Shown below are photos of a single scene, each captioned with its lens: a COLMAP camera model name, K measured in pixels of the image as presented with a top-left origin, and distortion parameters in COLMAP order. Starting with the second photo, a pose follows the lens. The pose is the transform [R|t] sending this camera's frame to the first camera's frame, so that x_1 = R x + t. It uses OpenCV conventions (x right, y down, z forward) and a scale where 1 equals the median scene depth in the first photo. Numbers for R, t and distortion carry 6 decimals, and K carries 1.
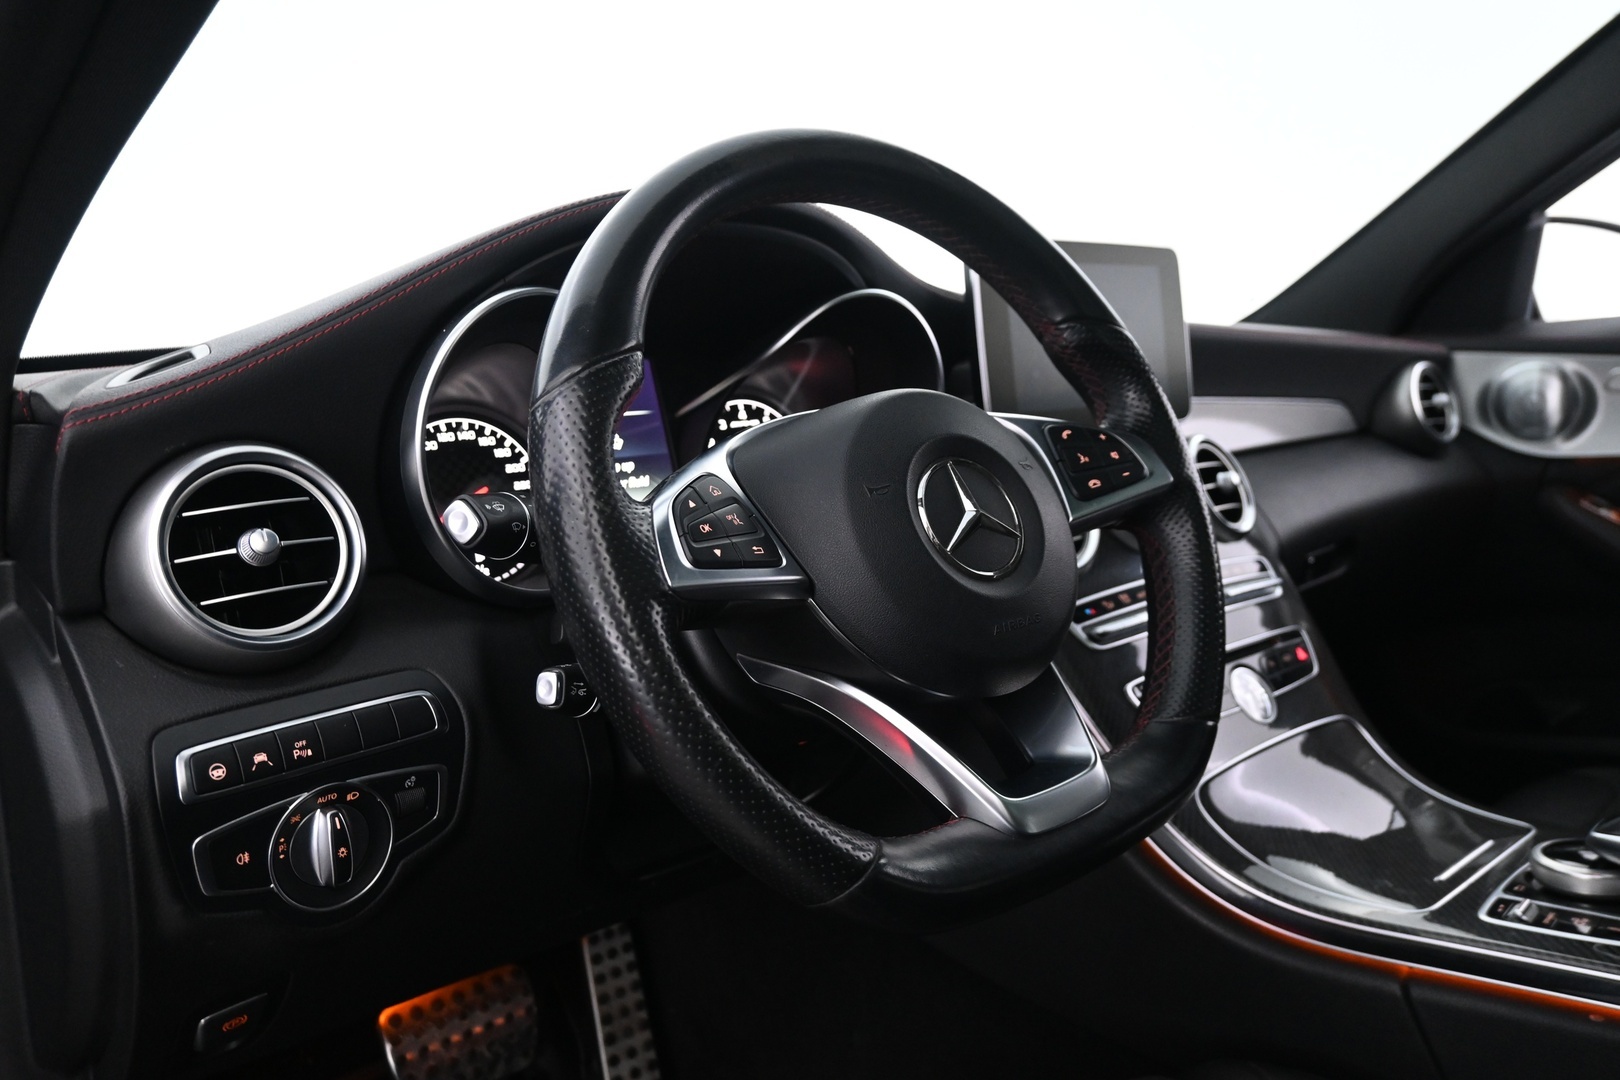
lens RADIAL K [[1278.9, 0, 810.0], [0, 1278.9, 540.0], [0, 0, 1]] dist [0.000152, 0.002119]
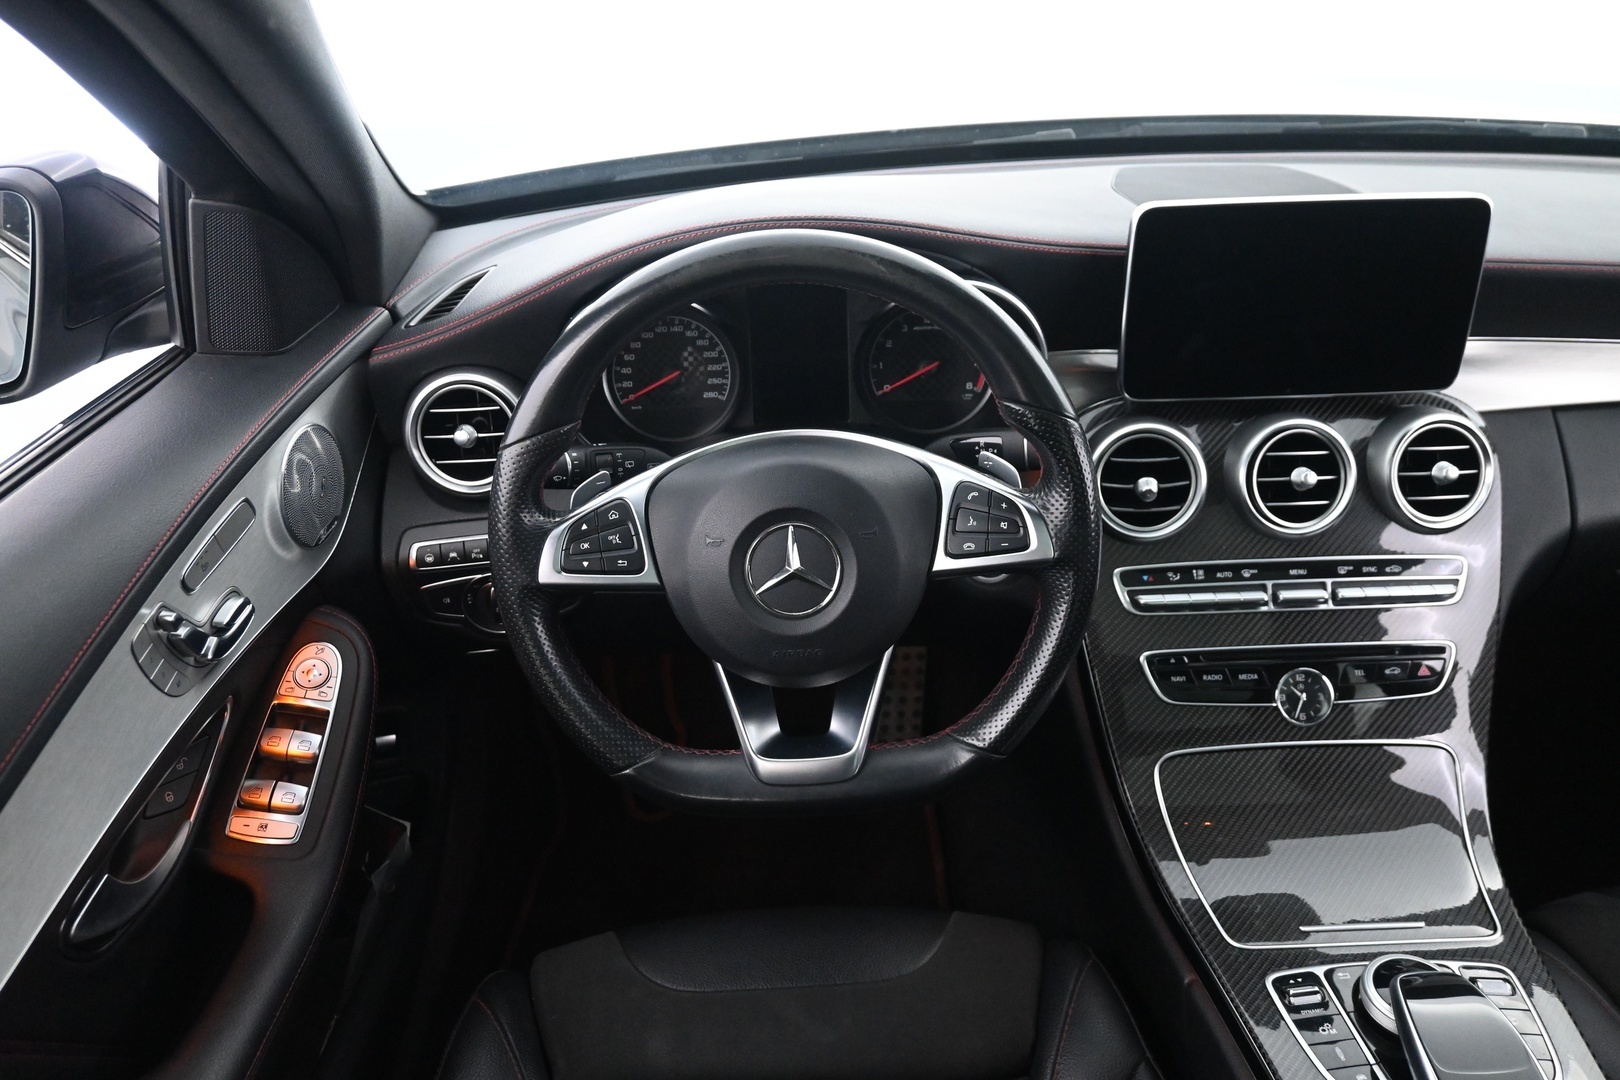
lens RADIAL K [[1278.9, 0, 810.0], [0, 1278.9, 540.0], [0, 0, 1]] dist [0.000152, 0.002119]
pose [[0.750267, 0.361513, -0.553541, 0.885903], [-0.082398, 0.881861, 0.464254, -0.684293], [0.655980, -0.302704, 0.691419, 0.076685]]
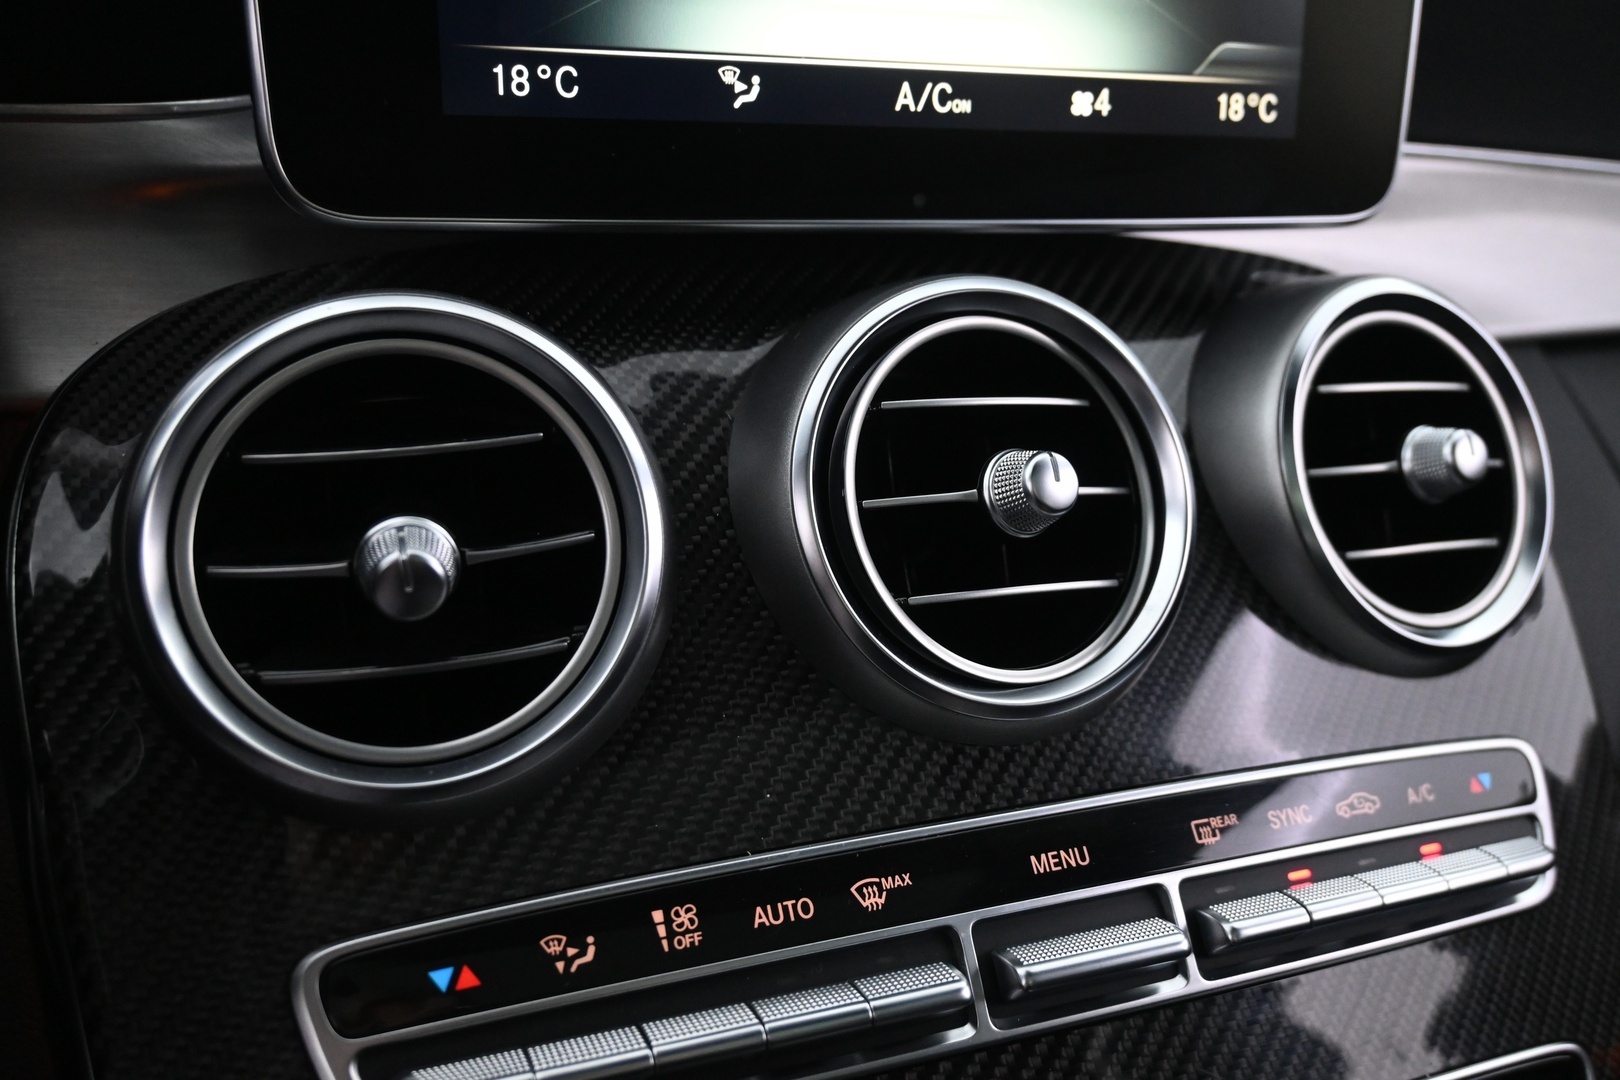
lens RADIAL K [[1498.7, 0, 810.0], [0, 1498.7, 540.0], [0, 0, 1]] dist [-0.006927, 0.004199]
pose [[0.930869, 0.189601, -0.312305, 0.520869], [-0.120021, 0.966056, 0.228757, -0.141370], [0.345077, -0.175460, 0.922028, 1.149118]]
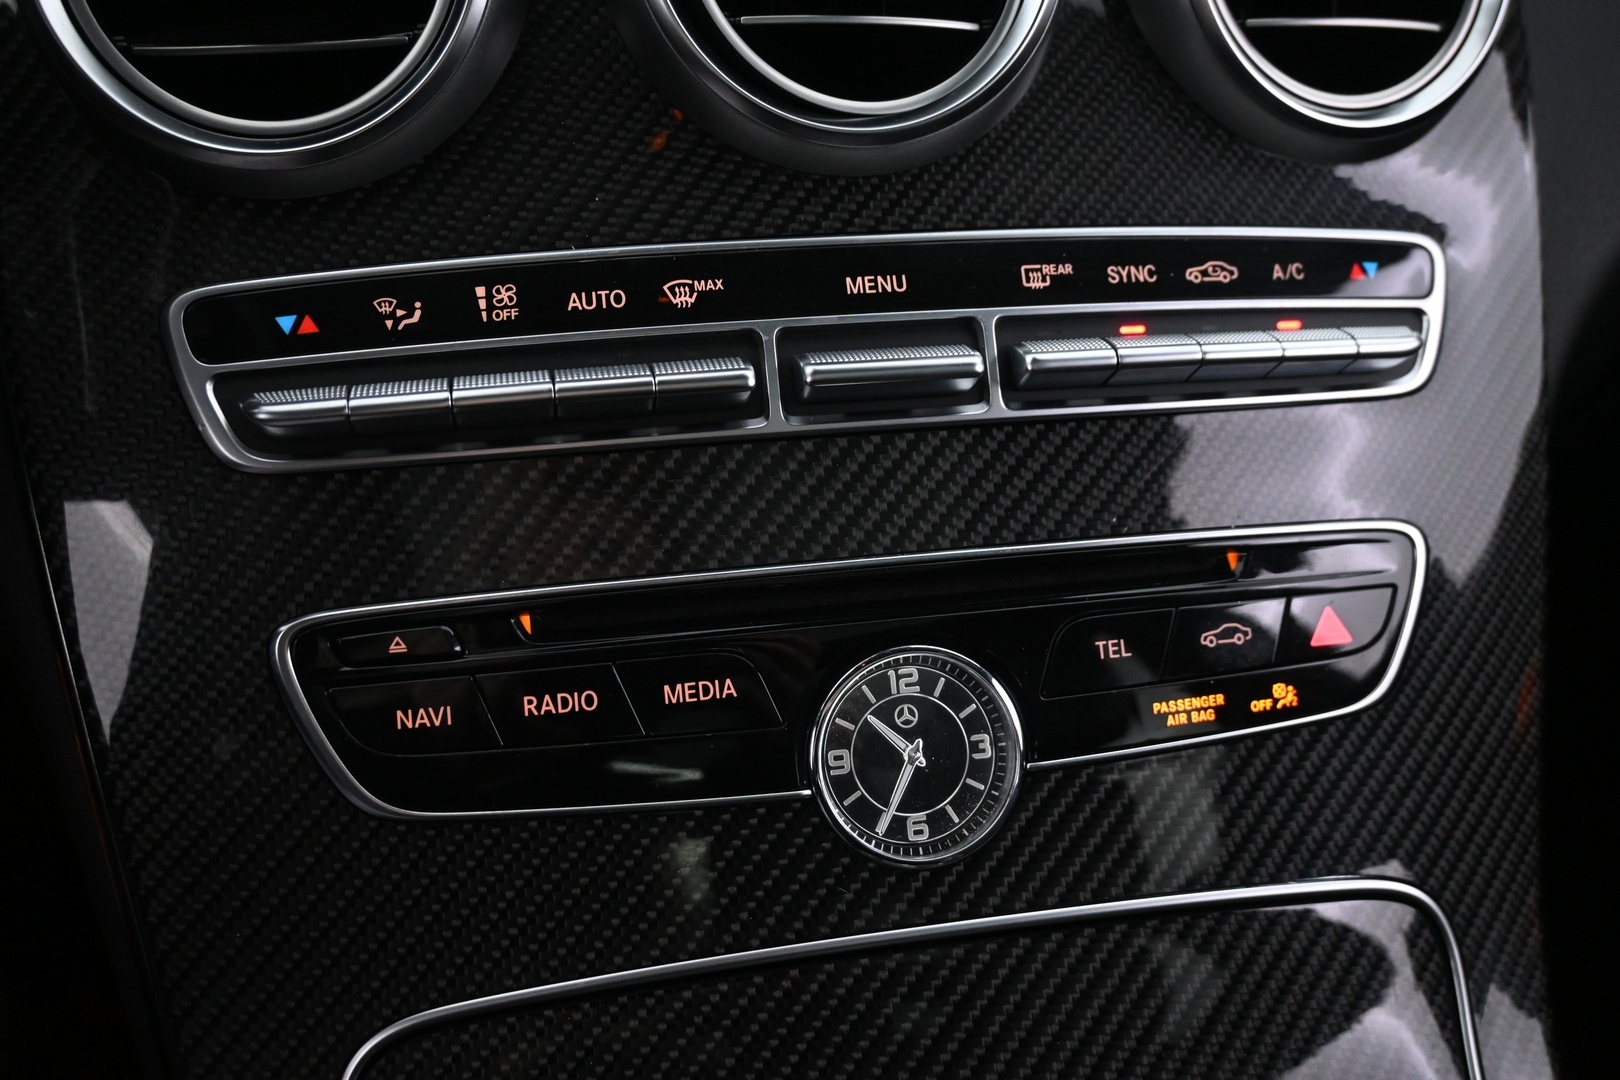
lens RADIAL K [[1498.7, 0, 810.0], [0, 1498.7, 540.0], [0, 0, 1]] dist [-0.006927, 0.004199]
pose [[0.851781, 0.324963, -0.410935, 0.682358], [-0.121710, 0.885662, 0.448094, -0.091267], [0.509564, -0.331664, 0.793942, 1.156060]]
